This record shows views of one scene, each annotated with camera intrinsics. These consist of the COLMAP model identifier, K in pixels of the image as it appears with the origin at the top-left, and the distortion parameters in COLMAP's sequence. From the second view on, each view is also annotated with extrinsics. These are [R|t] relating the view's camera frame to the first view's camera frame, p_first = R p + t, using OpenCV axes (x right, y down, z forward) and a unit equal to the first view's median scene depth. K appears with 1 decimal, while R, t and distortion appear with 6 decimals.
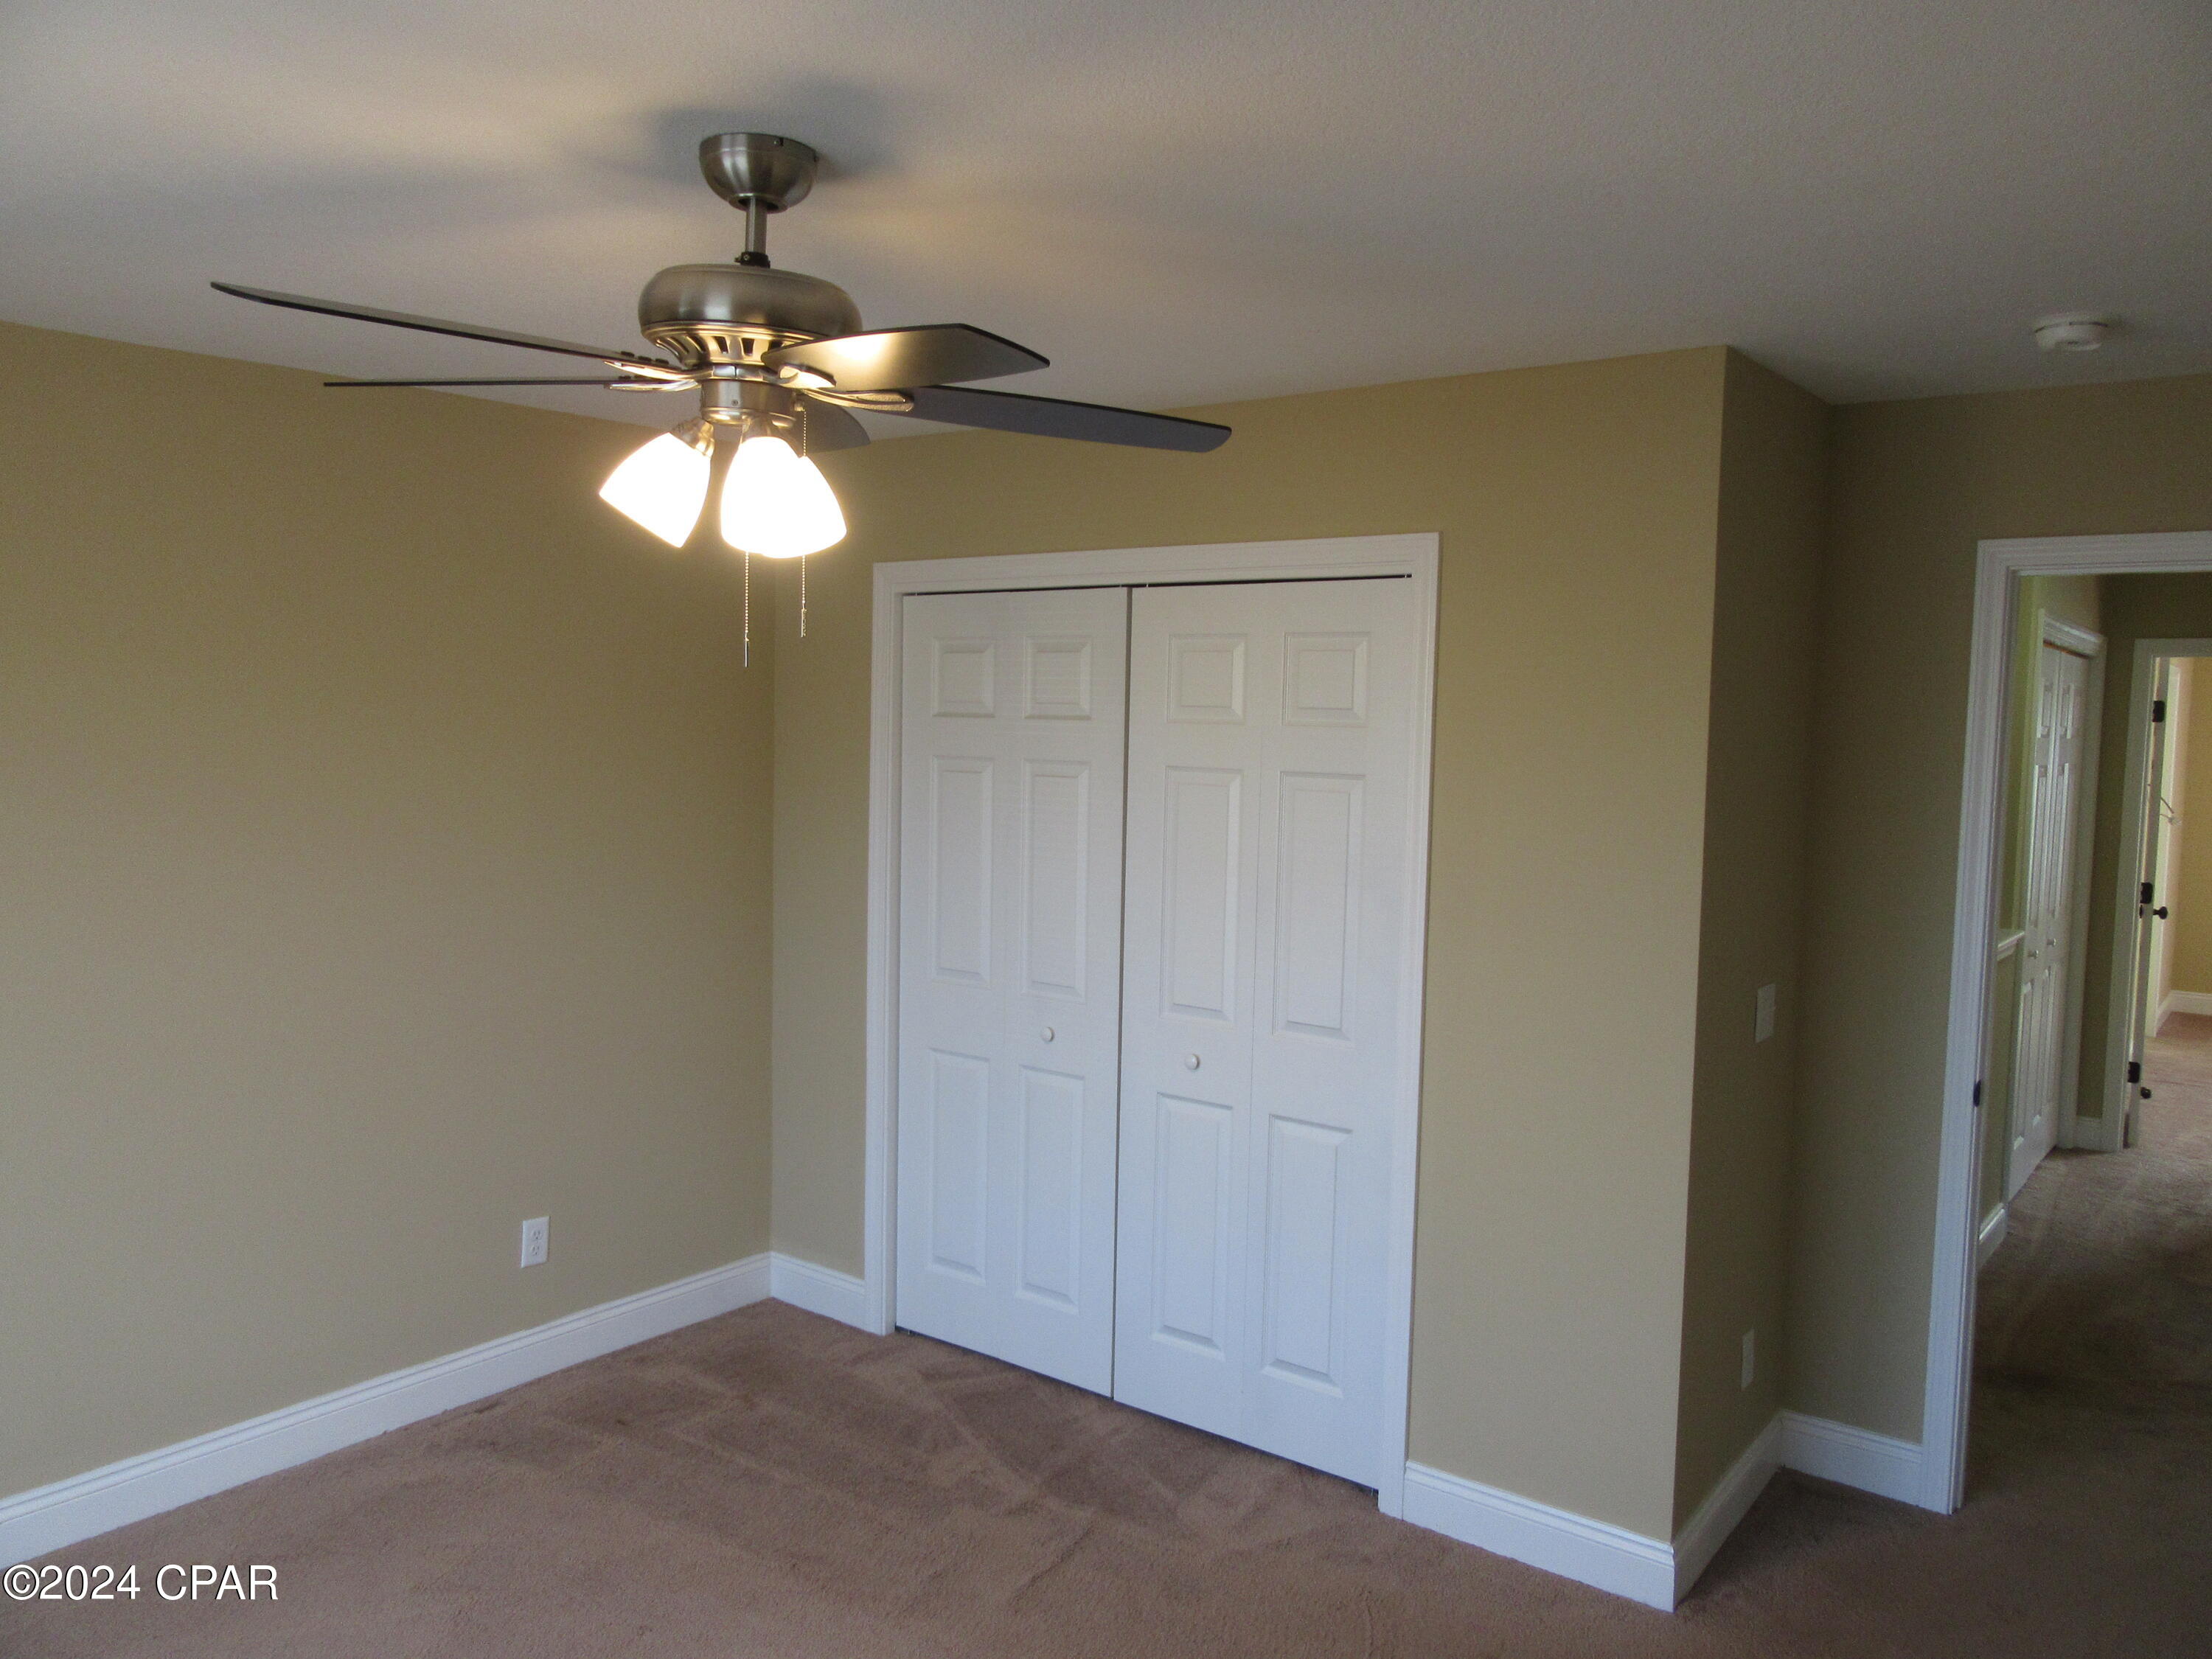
lens RADIAL K [[1650.3, 0, 1106.7], [0, 1650.3, 825.9], [0, 0, 1]] dist [-0.001259, 0.003101]
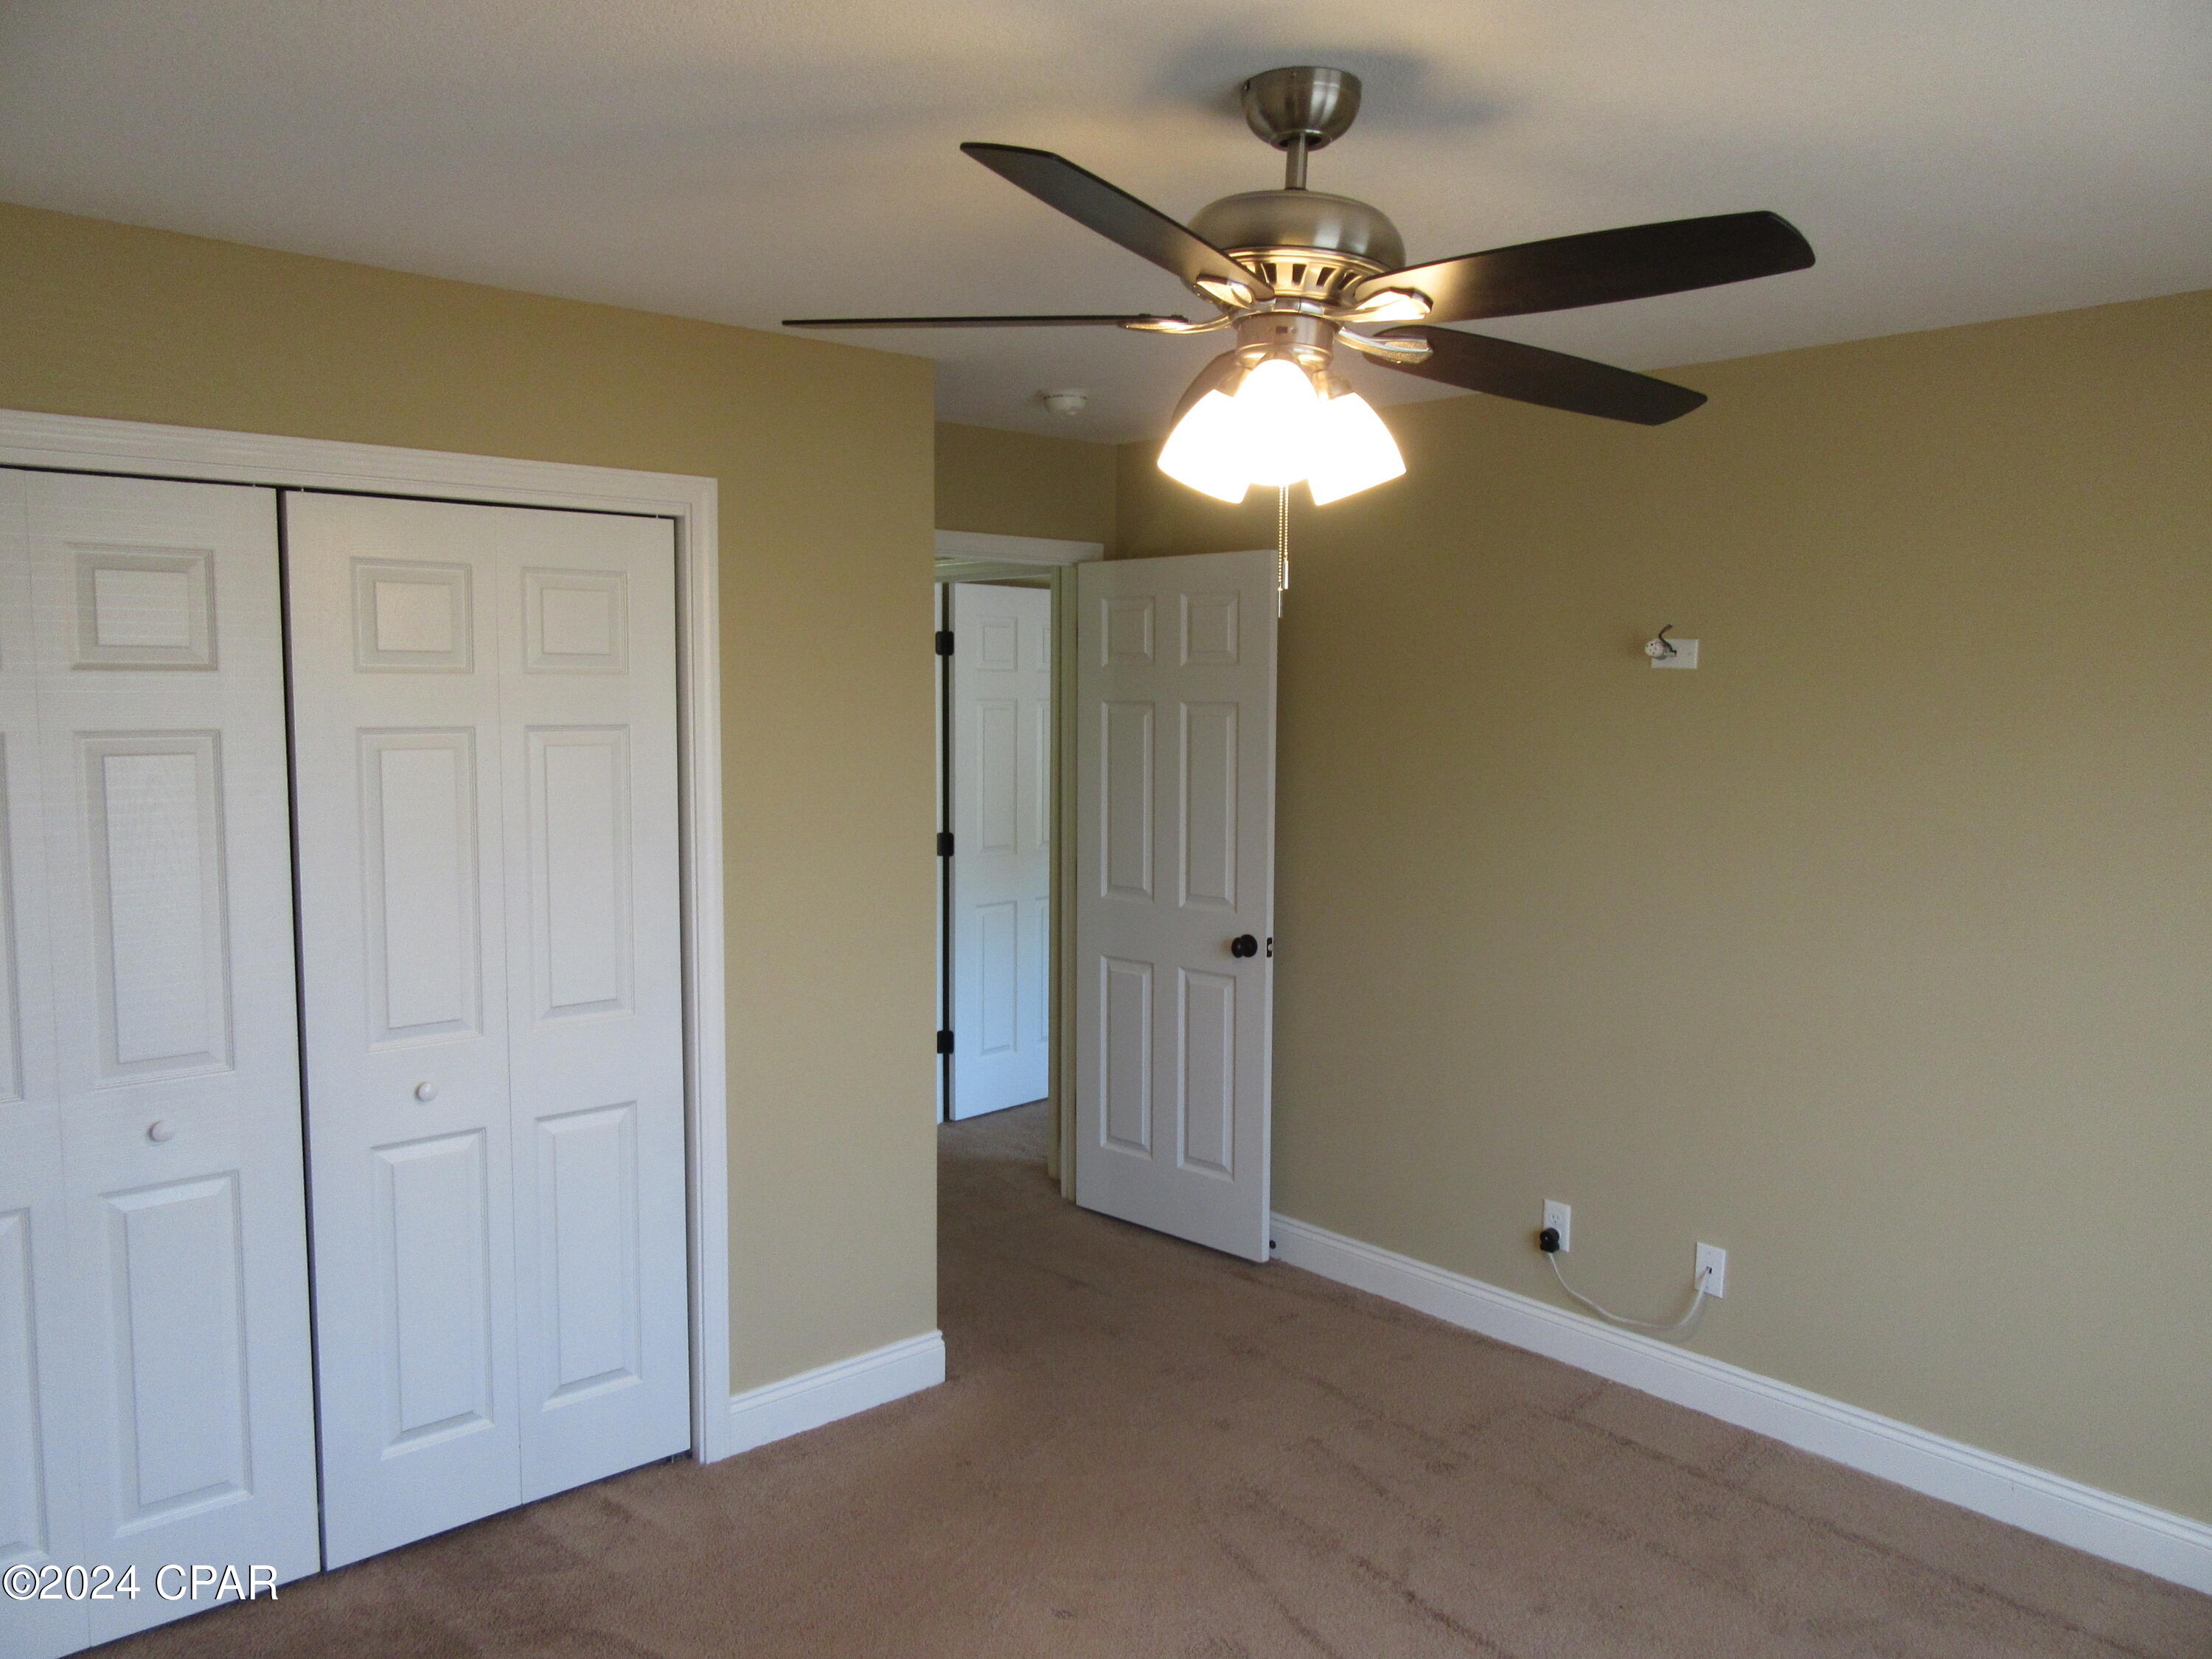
lens RADIAL K [[1650.3, 0, 1100.4], [0, 1650.3, 827.5], [0, 0, 1]] dist [-0.001259, 0.003101]
pose [[0.186978, -0.107859, 0.976425, -0.663174], [0.065775, 0.993098, 0.097106, -0.042734], [-0.980160, 0.046067, 0.192782, 0.513834]]
